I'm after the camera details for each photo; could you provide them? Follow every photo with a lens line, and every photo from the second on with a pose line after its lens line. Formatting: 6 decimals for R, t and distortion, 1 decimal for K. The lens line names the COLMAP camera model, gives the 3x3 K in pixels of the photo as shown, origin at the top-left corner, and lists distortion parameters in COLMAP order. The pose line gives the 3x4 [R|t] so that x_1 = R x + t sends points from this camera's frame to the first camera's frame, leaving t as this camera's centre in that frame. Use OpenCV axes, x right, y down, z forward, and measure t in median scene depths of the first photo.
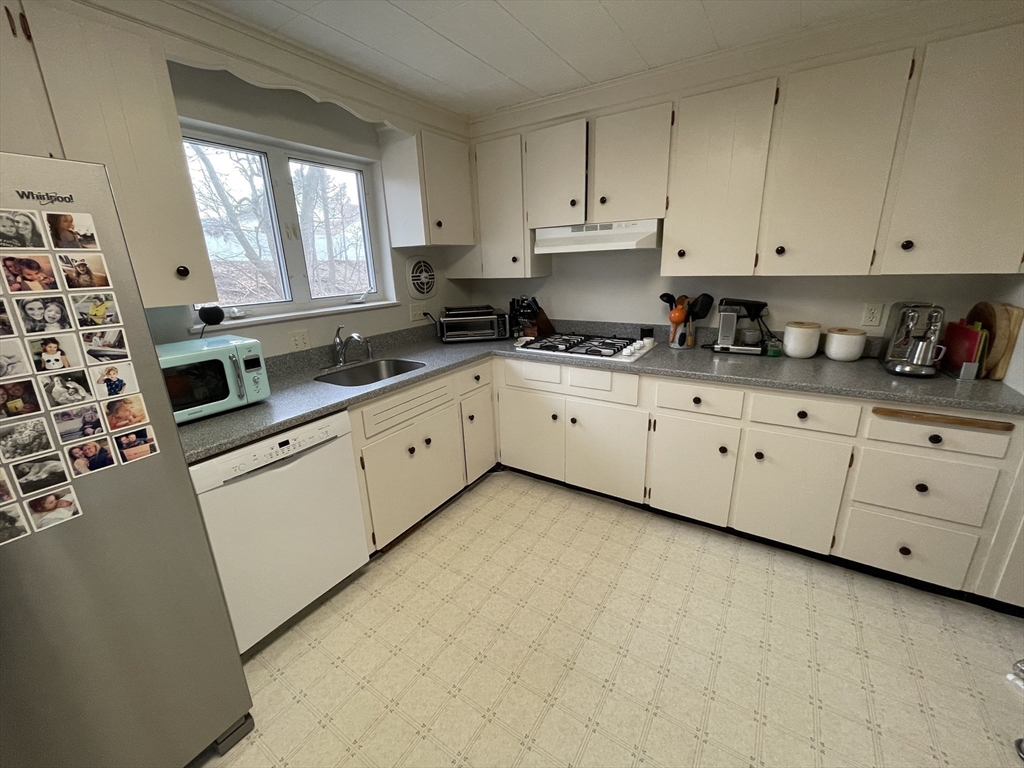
lens RADIAL K [[413.0, 0, 511.2], [0, 413.0, 380.8], [0, 0, 1]] dist [-0.001962, -0.000388]
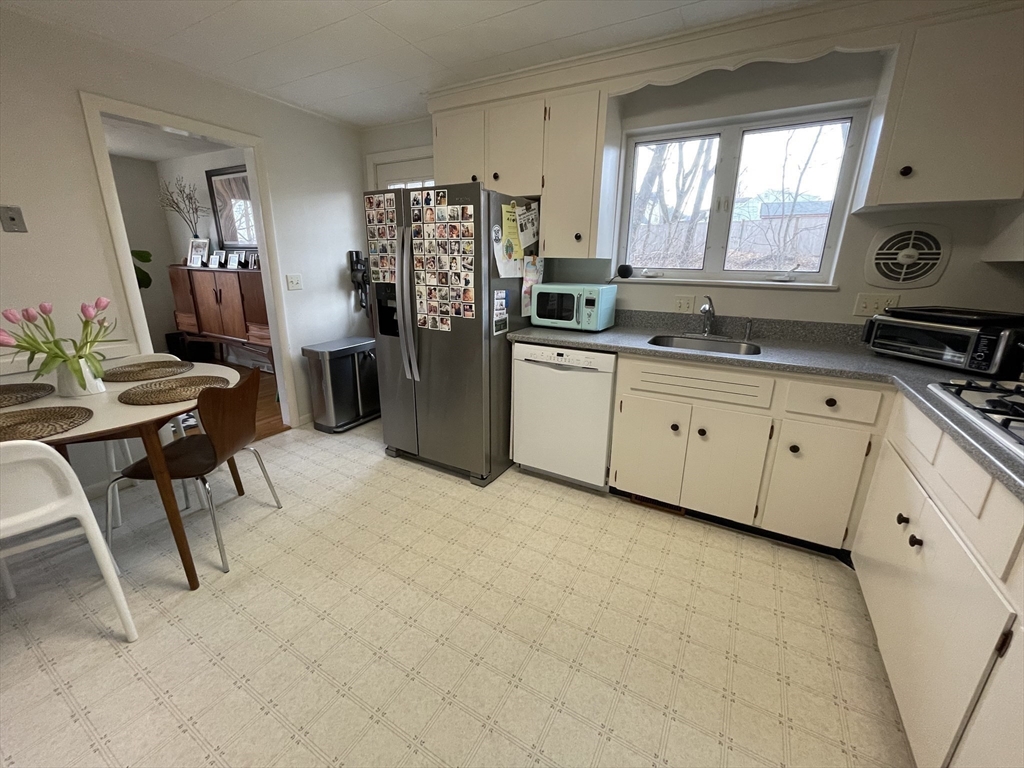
lens RADIAL K [[413.0, 0, 511.2], [0, 413.0, 380.8], [0, 0, 1]] dist [-0.001962, -0.000388]
pose [[0.051521, 0.308894, -0.949700, 1.306399], [-0.291824, 0.914113, 0.281488, -0.190235], [0.955083, 0.262642, 0.137239, 0.995974]]
